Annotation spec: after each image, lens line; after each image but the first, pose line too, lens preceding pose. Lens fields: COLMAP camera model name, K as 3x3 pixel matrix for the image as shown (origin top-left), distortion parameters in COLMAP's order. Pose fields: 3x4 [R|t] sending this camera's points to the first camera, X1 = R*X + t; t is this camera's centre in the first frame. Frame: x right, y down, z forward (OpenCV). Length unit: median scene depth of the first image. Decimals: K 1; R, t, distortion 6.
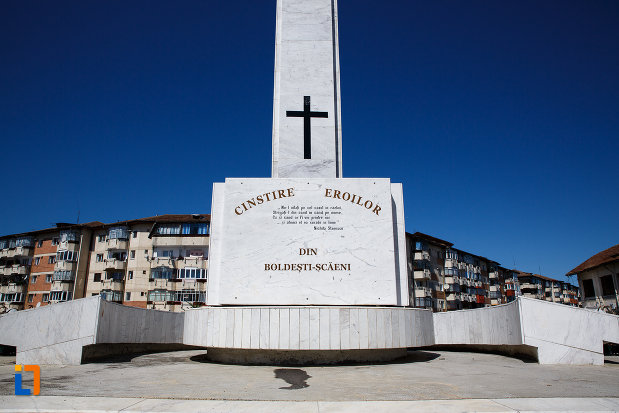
lens RADIAL K [[415.1, 0, 308.1], [0, 415.1, 209.3], [0, 0, 1]] dist [-0.108707, 0.062481]
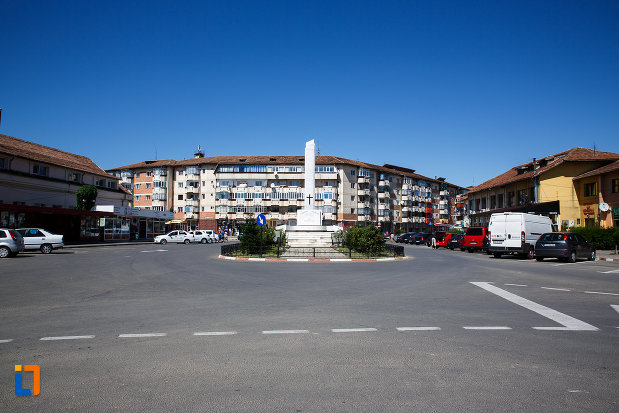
lens RADIAL K [[415.1, 0, 307.3], [0, 415.1, 208.0], [0, 0, 1]] dist [-0.108707, 0.062481]
pose [[0.999928, 0.007340, -0.009470, 0.016215], [-0.004928, 0.972387, 0.233323, -1.700643], [0.010921, -0.233260, 0.972353, -5.832846]]
